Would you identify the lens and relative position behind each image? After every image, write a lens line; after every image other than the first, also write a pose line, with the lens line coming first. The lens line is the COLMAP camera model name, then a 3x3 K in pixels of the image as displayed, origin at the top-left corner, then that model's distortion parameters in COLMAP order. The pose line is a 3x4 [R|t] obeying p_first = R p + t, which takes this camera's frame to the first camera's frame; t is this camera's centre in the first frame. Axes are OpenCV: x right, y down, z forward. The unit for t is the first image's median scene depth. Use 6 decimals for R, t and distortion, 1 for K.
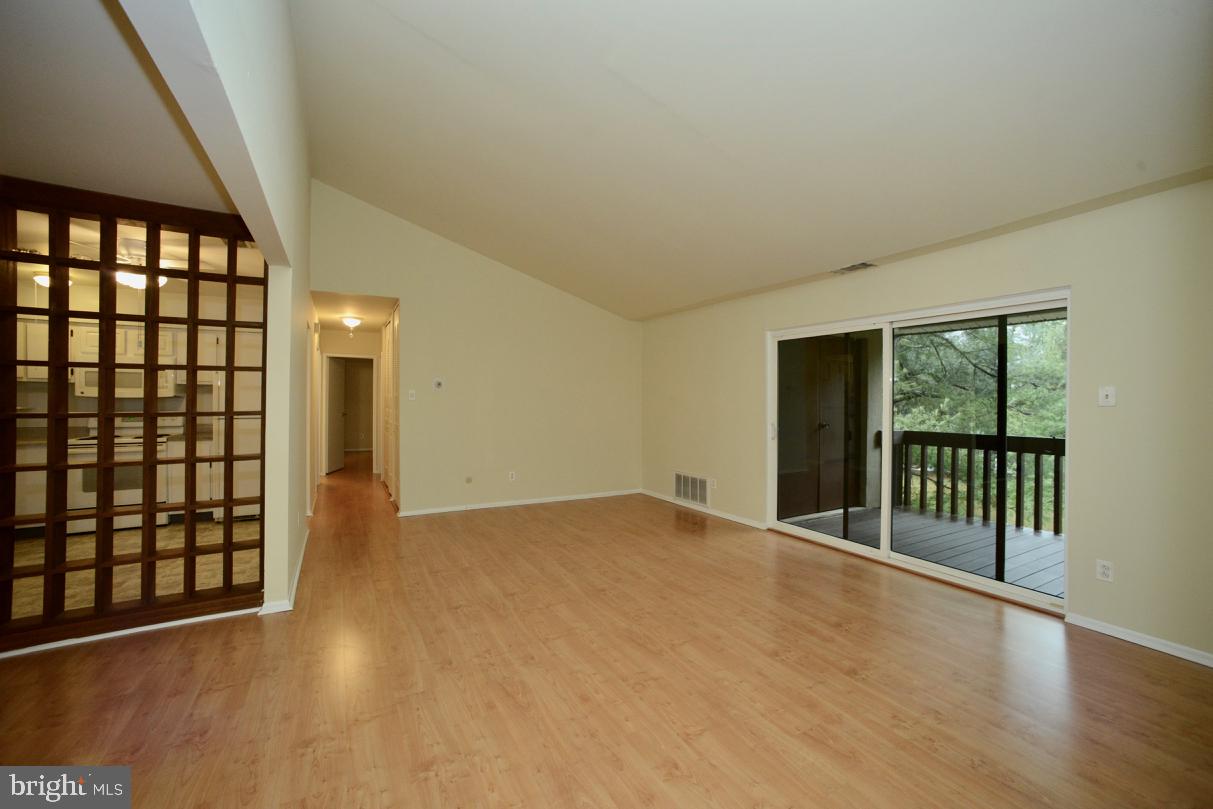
lens RADIAL K [[485.1, 0, 602.4], [0, 485.1, 400.6], [0, 0, 1]] dist [-0.065188, 0.029679]
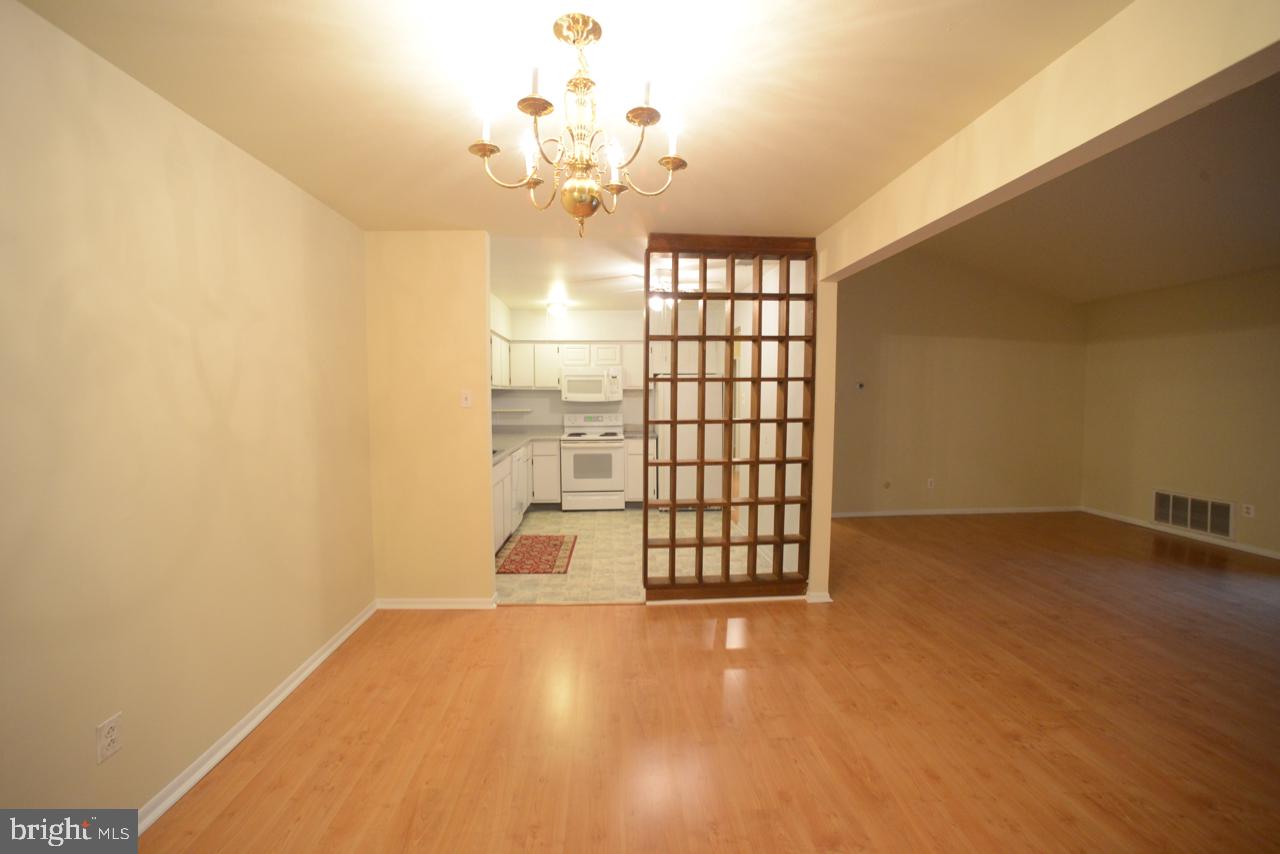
lens RADIAL K [[511.9, 0, 635.7], [0, 511.9, 422.9], [0, 0, 1]] dist [-0.065188, 0.029679]
pose [[0.900923, 0.015144, -0.433715, -0.496098], [0.008813, 0.998546, 0.053173, -0.027975], [0.433889, -0.051727, 0.899480, -0.188128]]
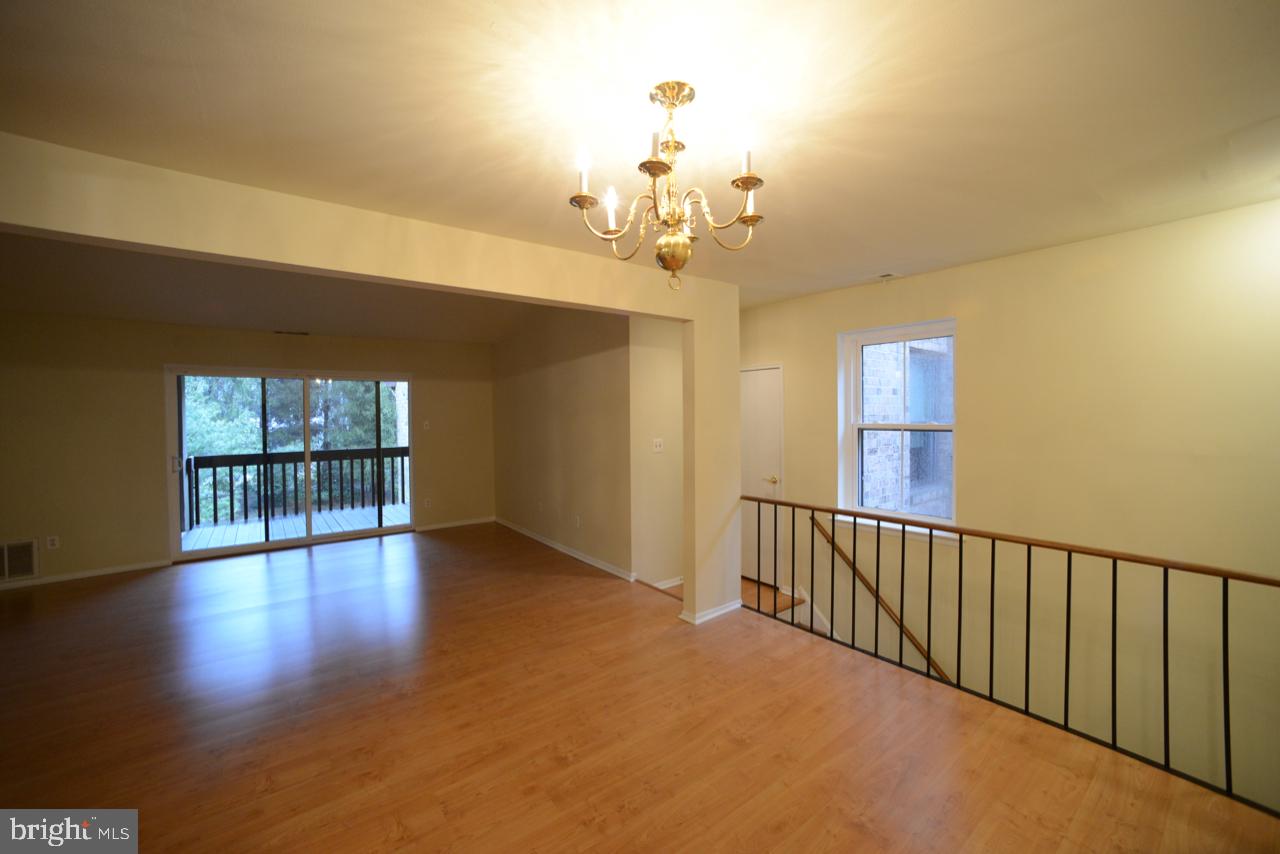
lens RADIAL K [[510.9, 0, 636.6], [0, 510.9, 423.8], [0, 0, 1]] dist [-0.066864, 0.031816]
pose [[-0.144084, -0.023452, 0.989288, -1.155502], [0.010878, 0.999621, 0.025282, -0.054759], [-0.989506, 0.014404, -0.143774, 0.273524]]
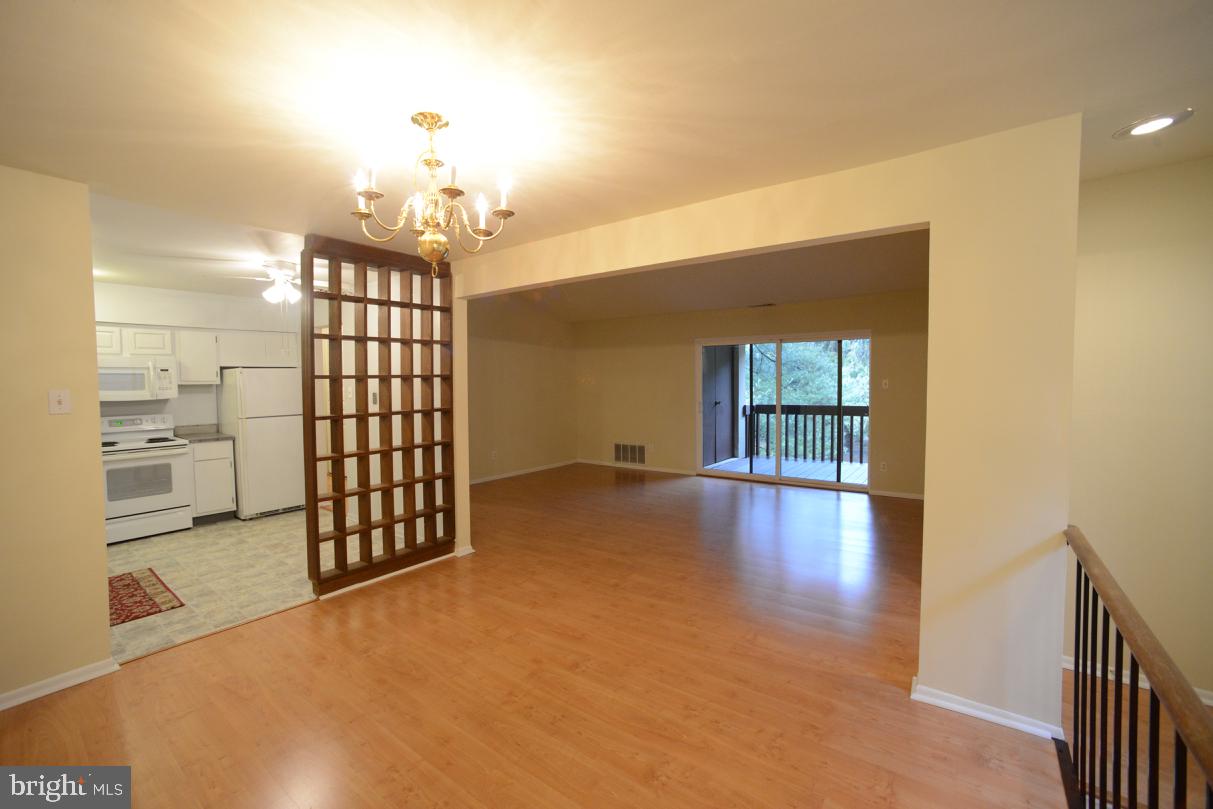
lens RADIAL K [[505.4, 0, 602.3], [0, 505.4, 400.6], [0, 0, 1]] dist [-0.075424, 0.038567]
pose [[0.912619, -0.033244, 0.407456, -0.779664], [0.017241, 0.998931, 0.042886, -0.043959], [-0.408446, -0.032114, 0.912217, -0.403176]]
